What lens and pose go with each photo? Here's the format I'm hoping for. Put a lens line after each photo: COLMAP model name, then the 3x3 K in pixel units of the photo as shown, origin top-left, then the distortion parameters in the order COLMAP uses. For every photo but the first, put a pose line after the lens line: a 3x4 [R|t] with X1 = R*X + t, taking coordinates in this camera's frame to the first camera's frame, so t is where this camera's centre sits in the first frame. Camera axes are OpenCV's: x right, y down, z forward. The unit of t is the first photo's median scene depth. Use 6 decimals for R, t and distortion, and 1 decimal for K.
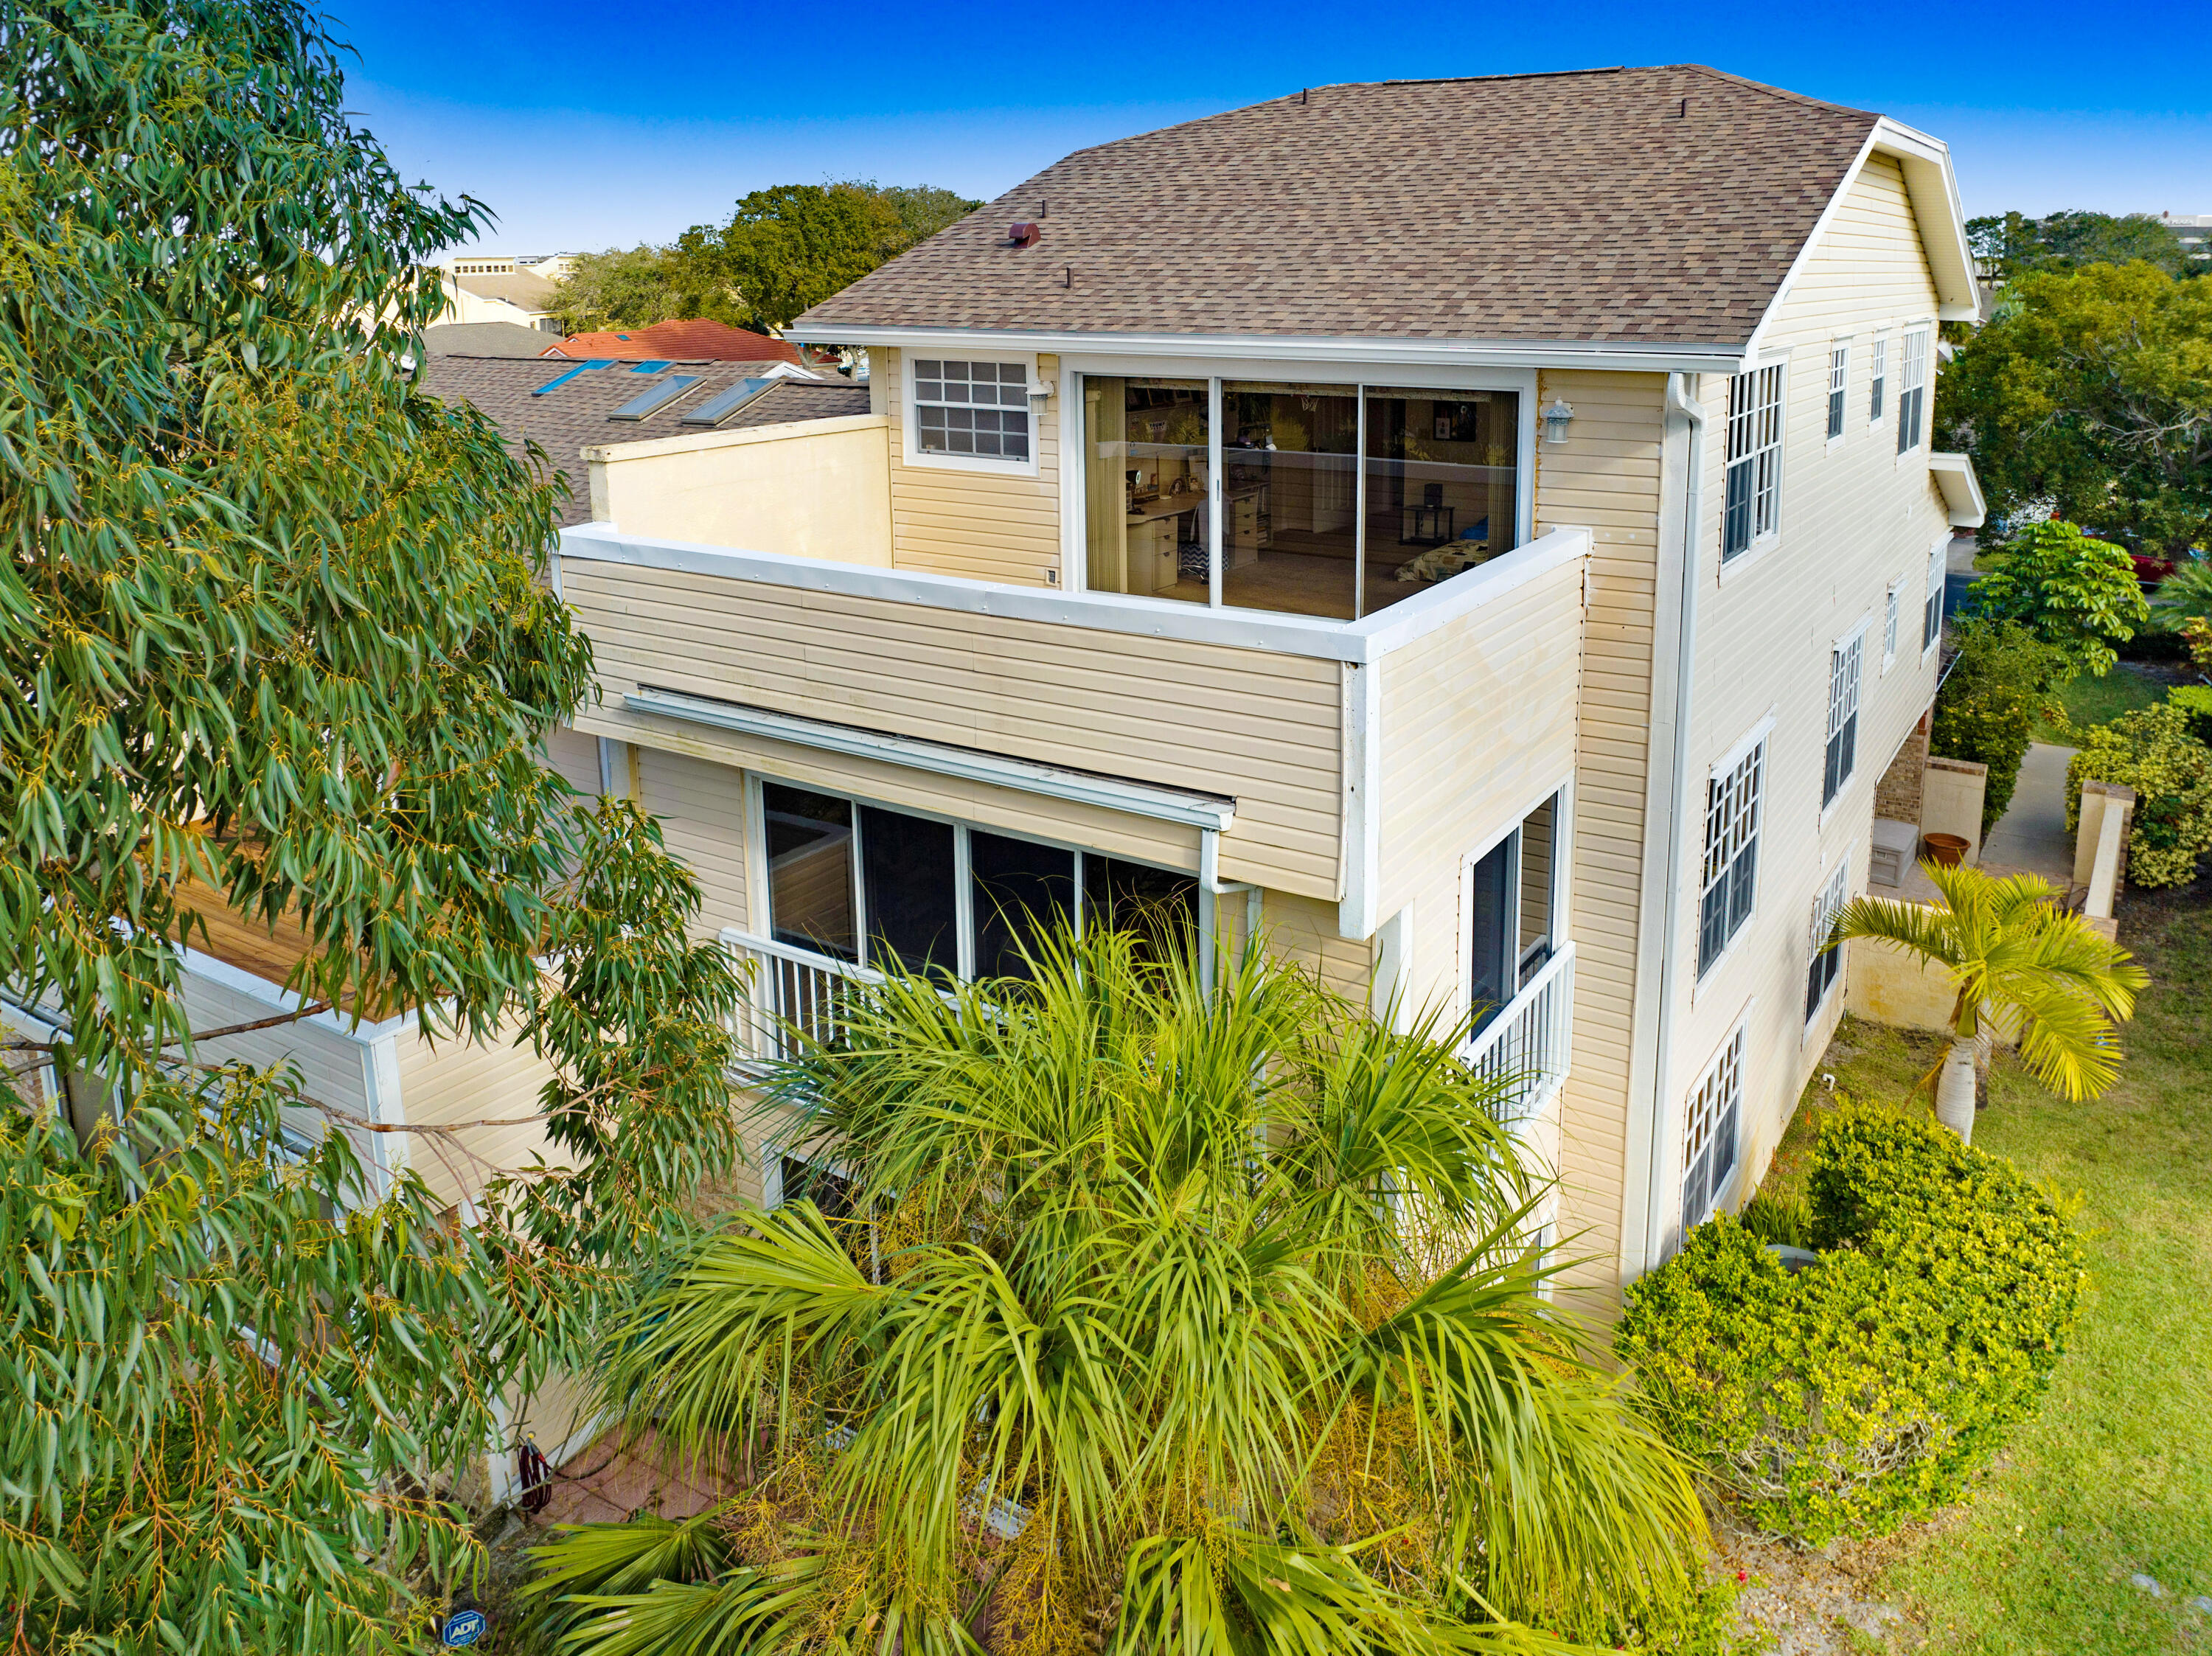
lens RADIAL K [[1376.5, 0, 964.1], [0, 1376.5, 737.9], [0, 0, 1]] dist [-0.027154, 0.003060]
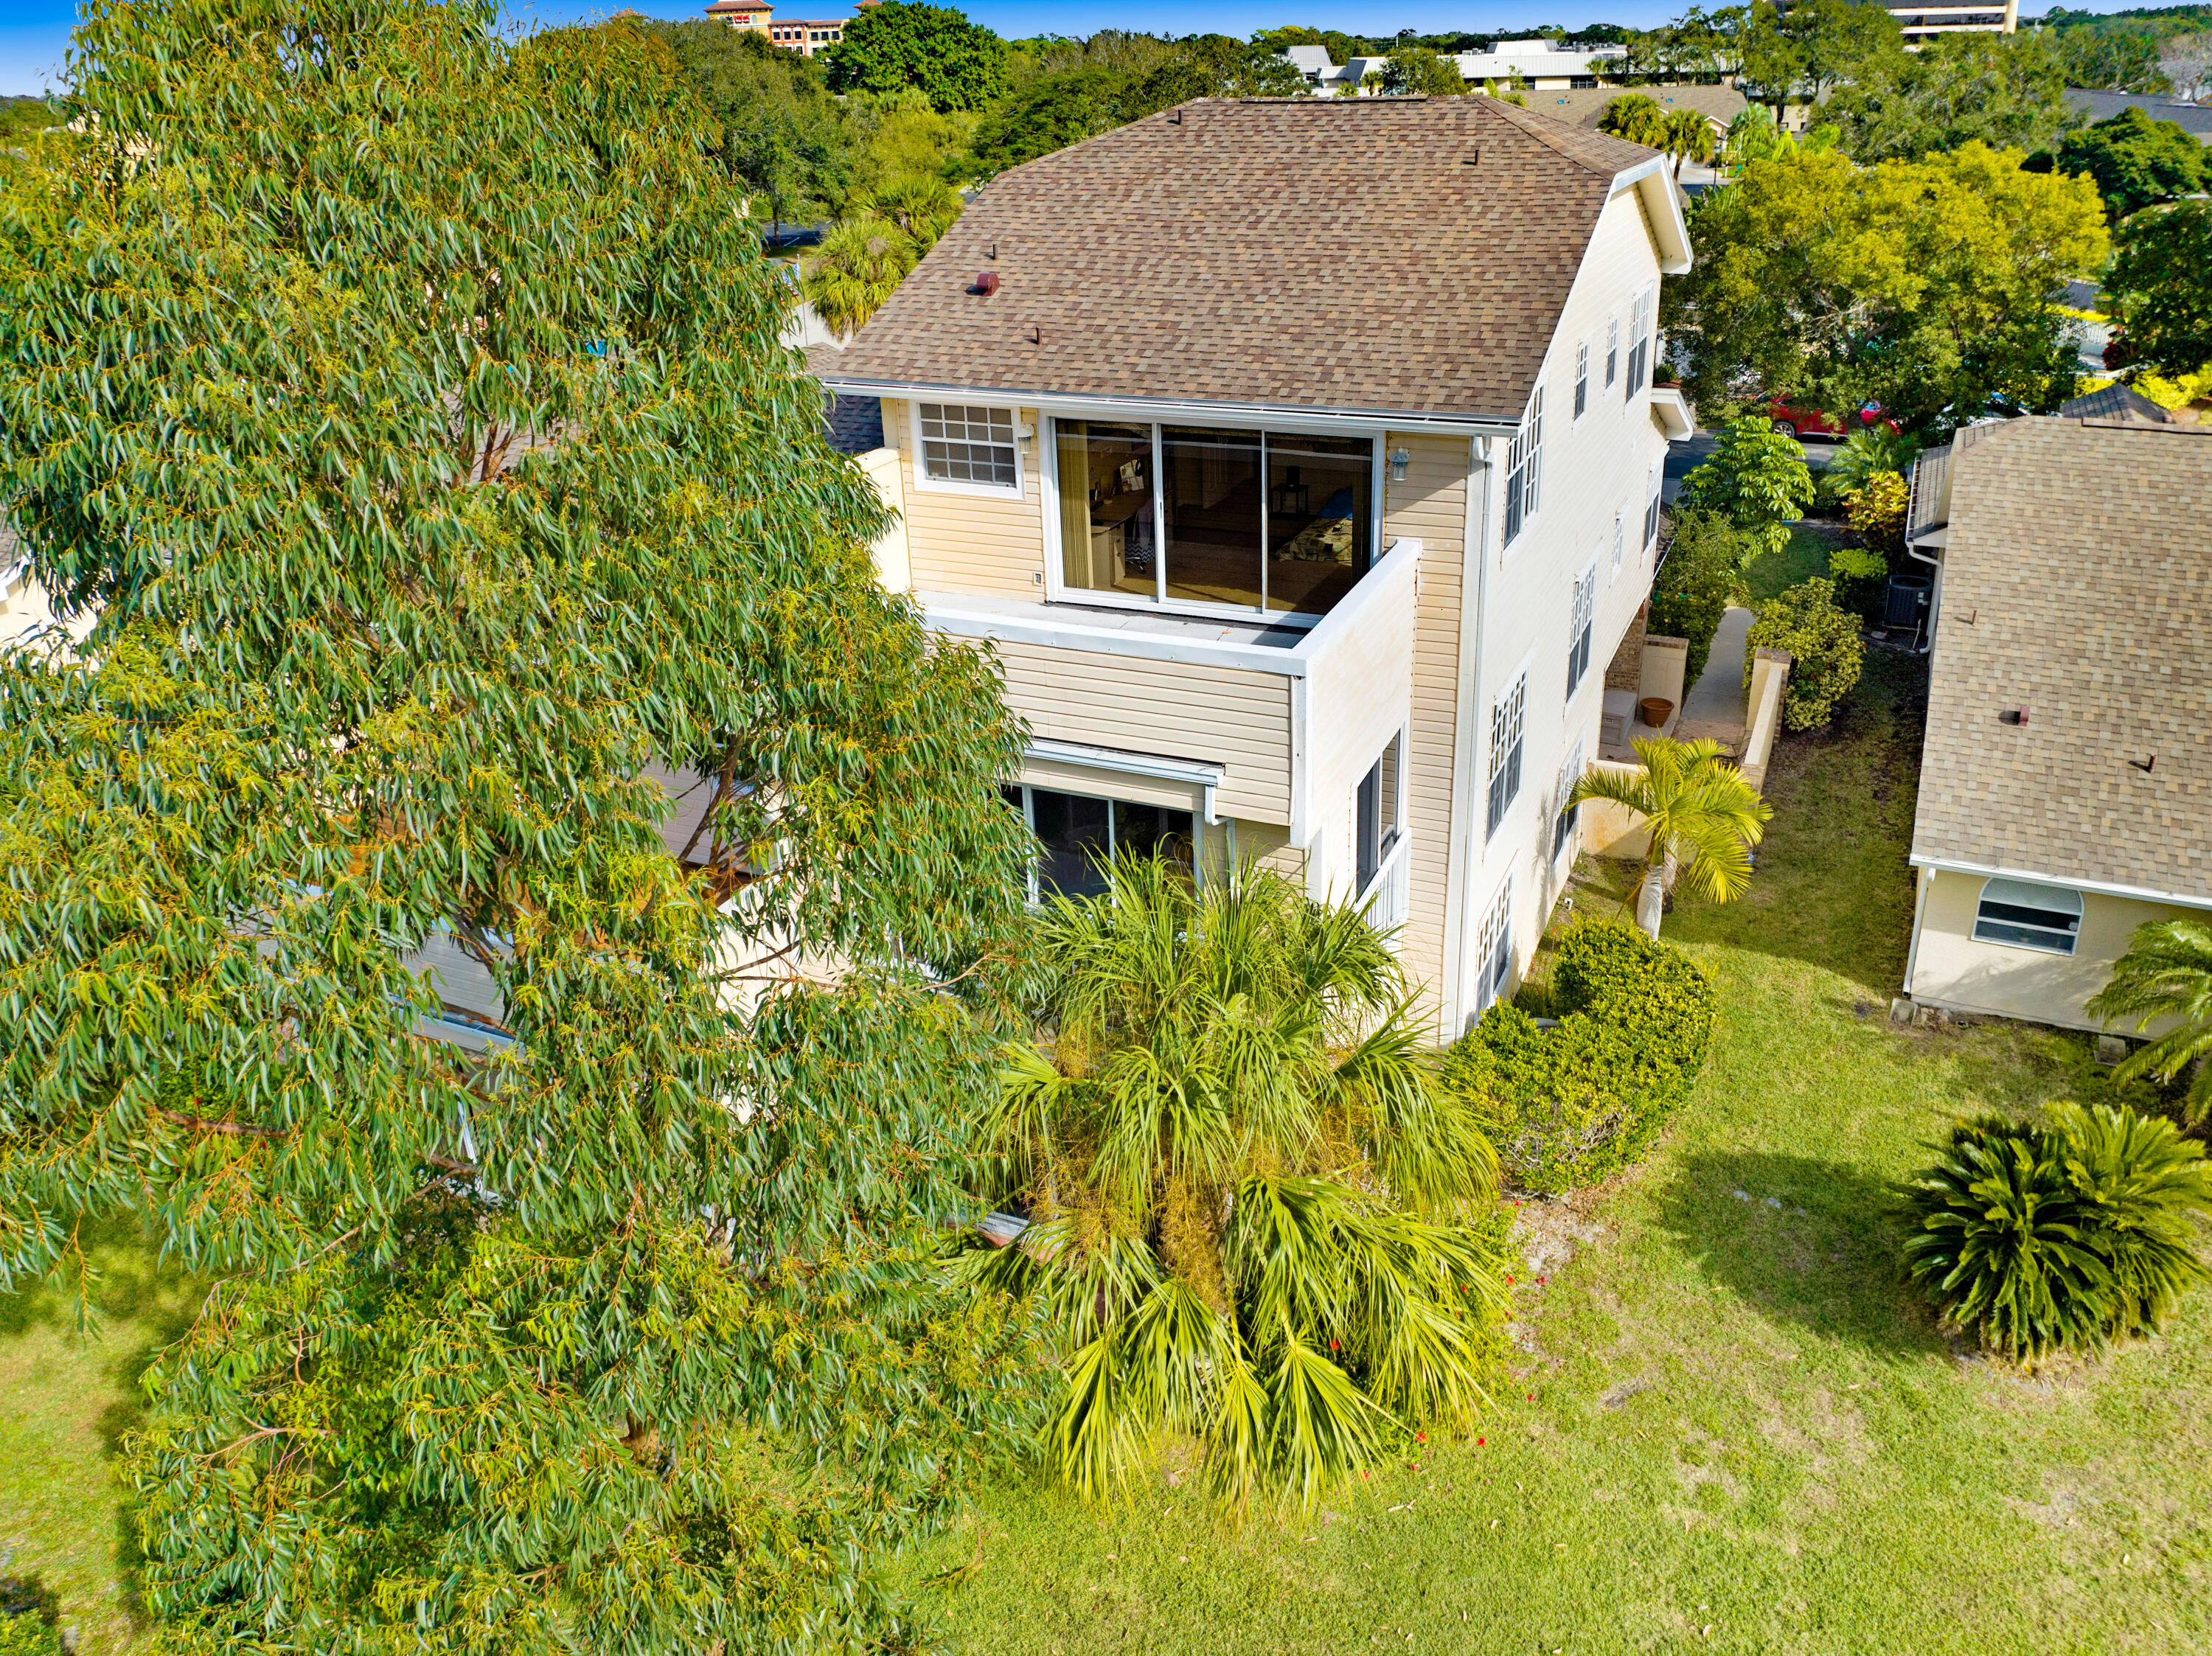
lens RADIAL K [[1555.4, 0, 1085.0], [0, 1555.4, 818.8], [0, 0, 1]] dist [-0.030010, 0.007071]
pose [[0.965417, -0.074982, 0.249696, -0.273069], [0.034646, 0.986153, 0.162180, -0.127337], [-0.258400, -0.147921, 0.954646, -0.442231]]
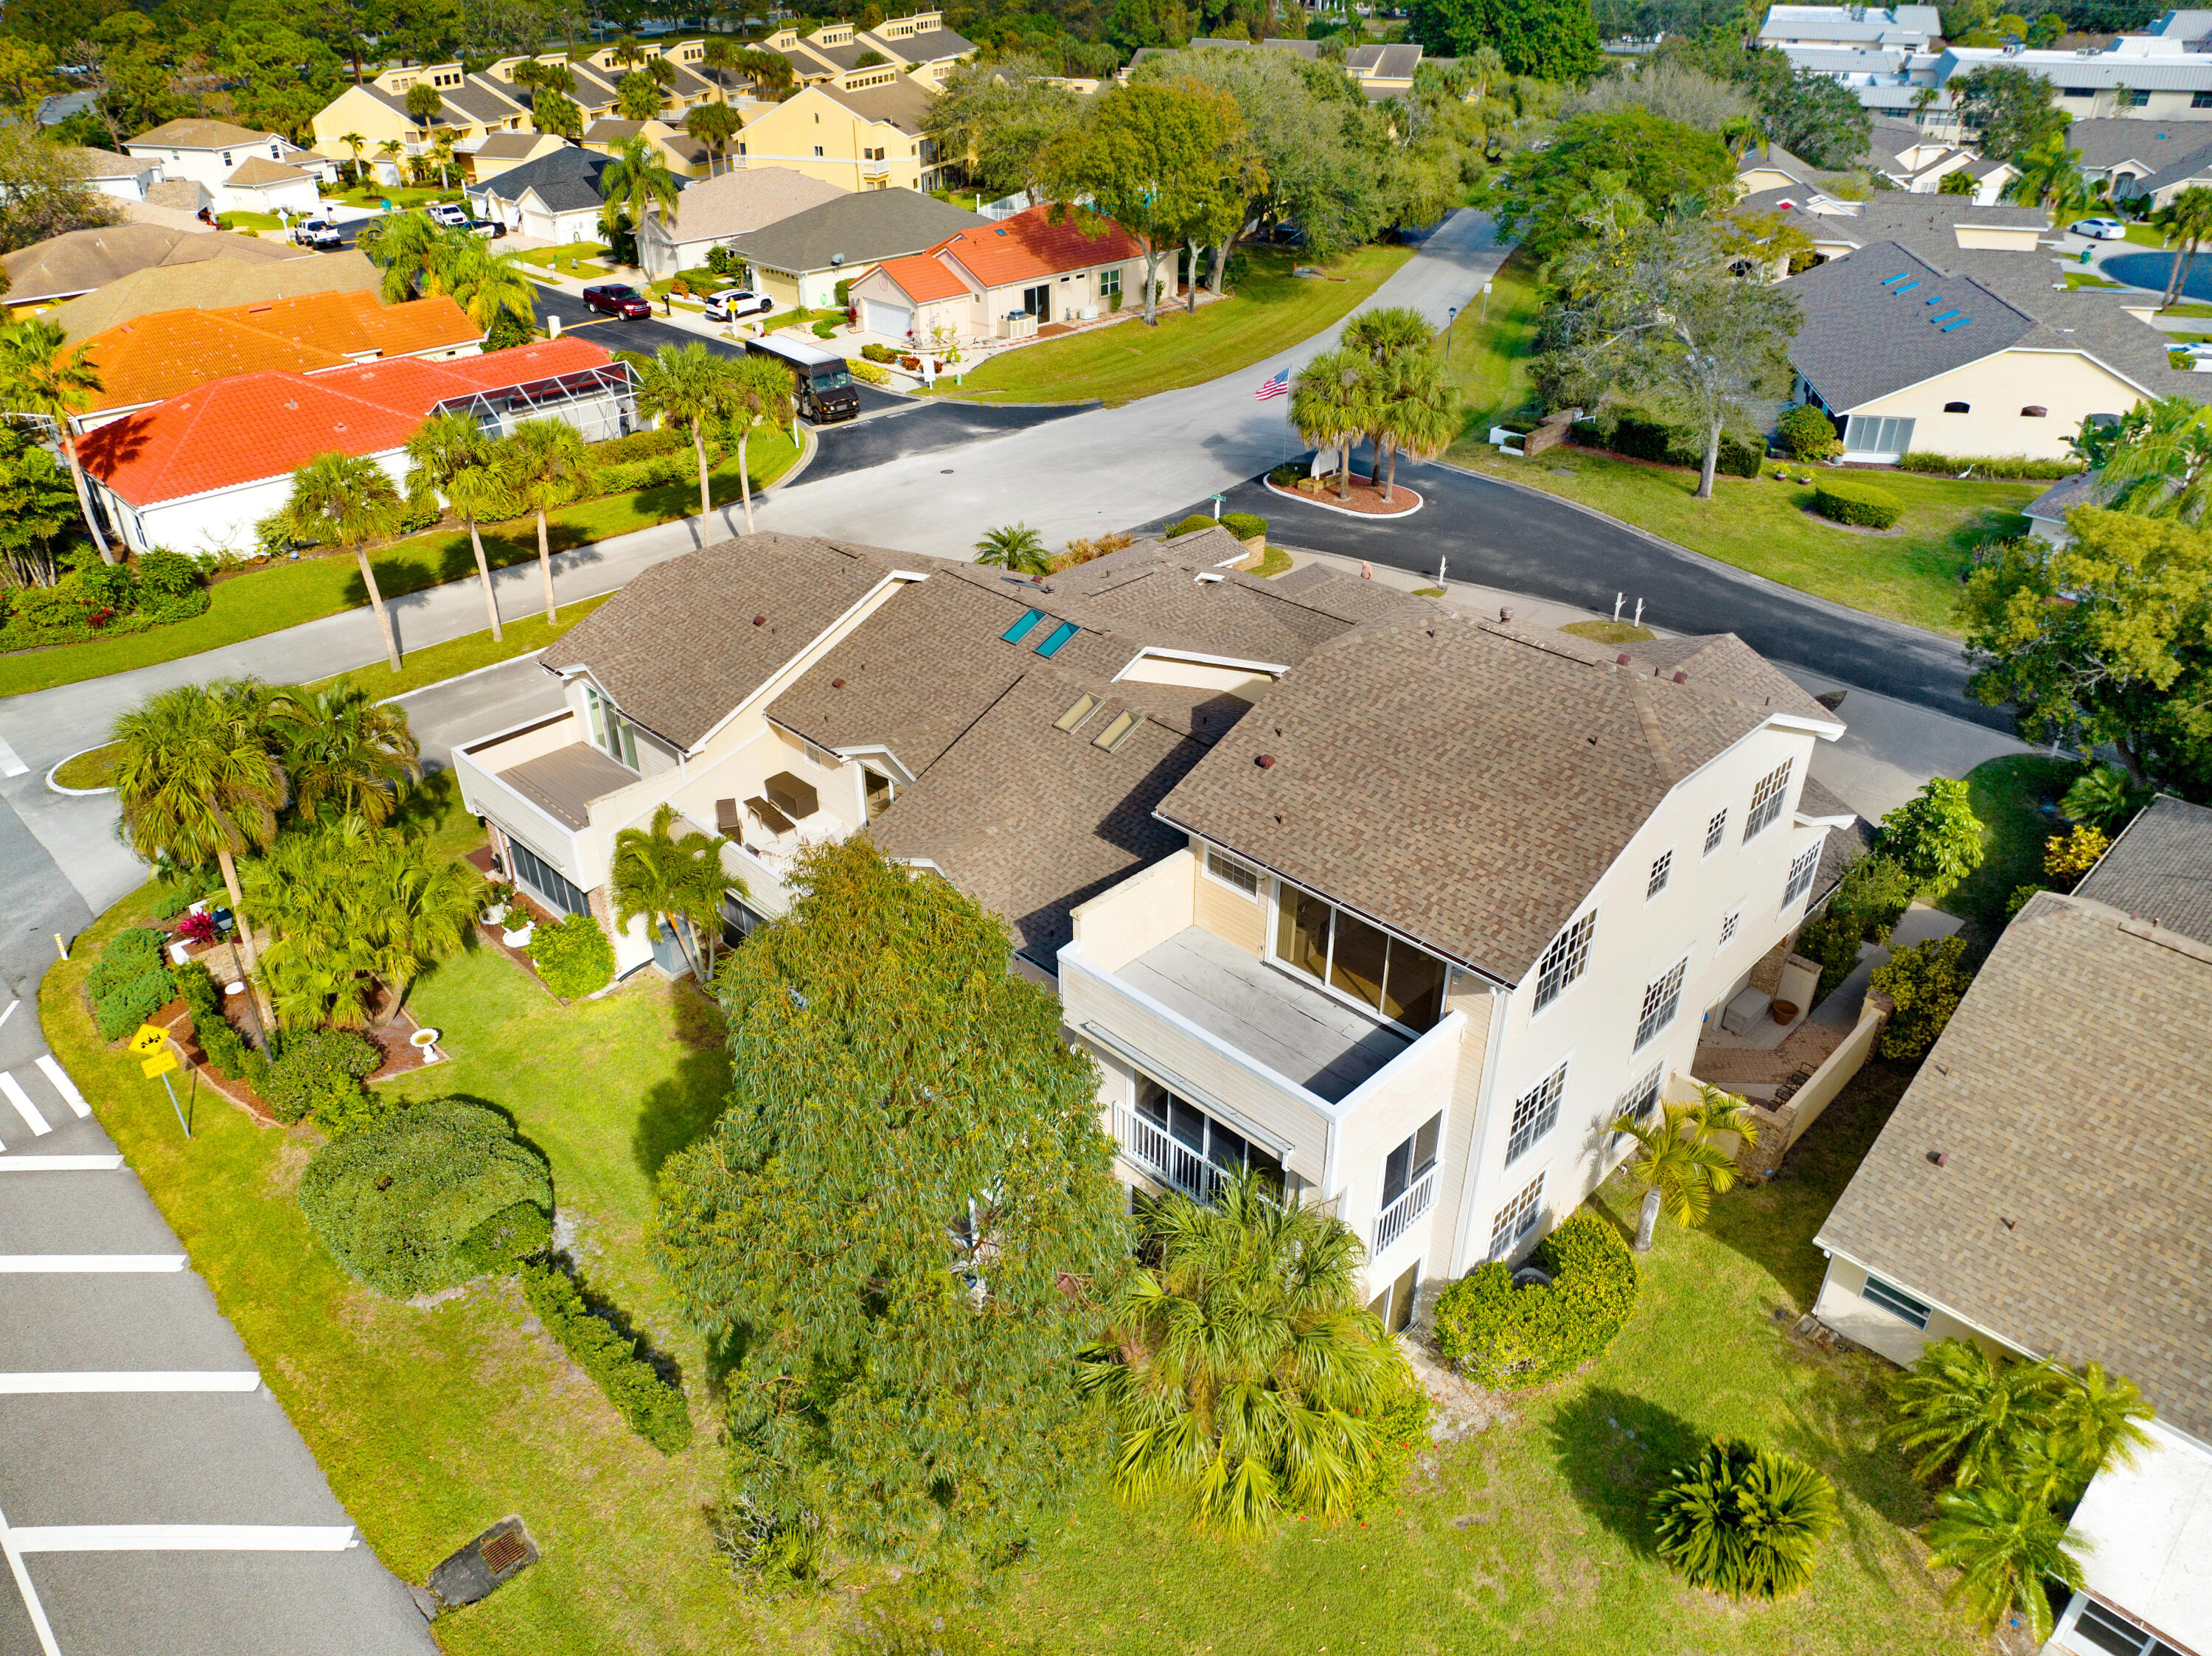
lens RADIAL K [[1555.4, 0, 1109.3], [0, 1555.4, 780.9], [0, 0, 1]] dist [-0.030010, 0.007071]
pose [[0.993771, 0.098739, -0.051665, -0.065395], [-0.079194, 0.951911, 0.295962, -1.082679], [0.078403, -0.290027, 0.953801, -1.275006]]
